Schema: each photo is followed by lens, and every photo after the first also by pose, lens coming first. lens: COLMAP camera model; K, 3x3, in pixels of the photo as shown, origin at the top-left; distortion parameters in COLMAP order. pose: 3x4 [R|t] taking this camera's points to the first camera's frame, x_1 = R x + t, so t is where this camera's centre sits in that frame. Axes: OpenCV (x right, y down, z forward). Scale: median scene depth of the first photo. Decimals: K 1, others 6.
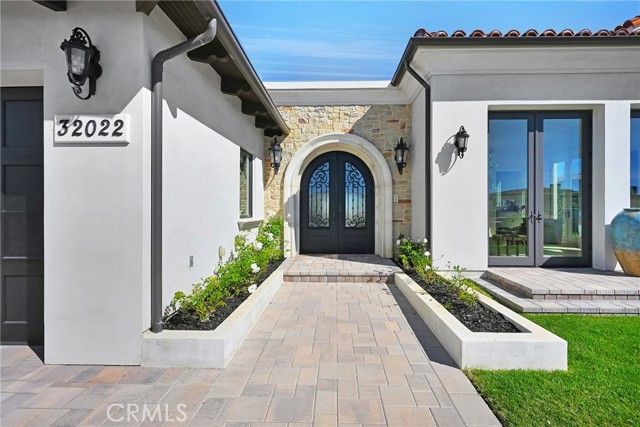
lens RADIAL K [[300.5, 0, 331.4], [0, 300.5, 216.7], [0, 0, 1]] dist [0.000213, 0.000541]
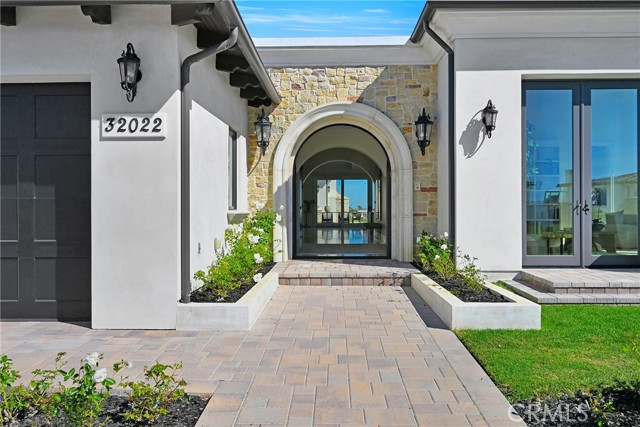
lens RADIAL K [[564.8, 0, 319.3], [0, 564.8, 213.4], [0, 0, 1]] dist [0.012161, 0.005017]
pose [[0.999916, -0.002300, -0.012745, -0.026524], [0.002105, 0.999881, -0.015305, 0.041089], [0.012778, 0.015277, 0.999802, -0.591653]]
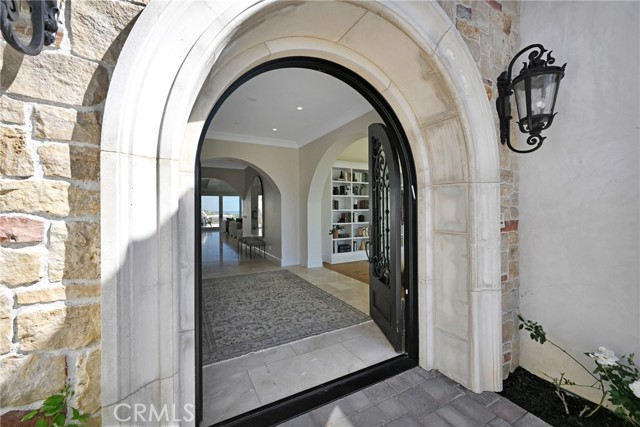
lens RADIAL K [[260.5, 0, 319.6], [0, 260.5, 209.1], [0, 0, 1]] dist [-0.012718, -0.000181]
pose [[0.877478, -0.006312, 0.479575, -0.160453], [0.017507, 0.999669, -0.018876, -0.090392], [-0.479297, 0.024960, 0.877298, 1.077195]]
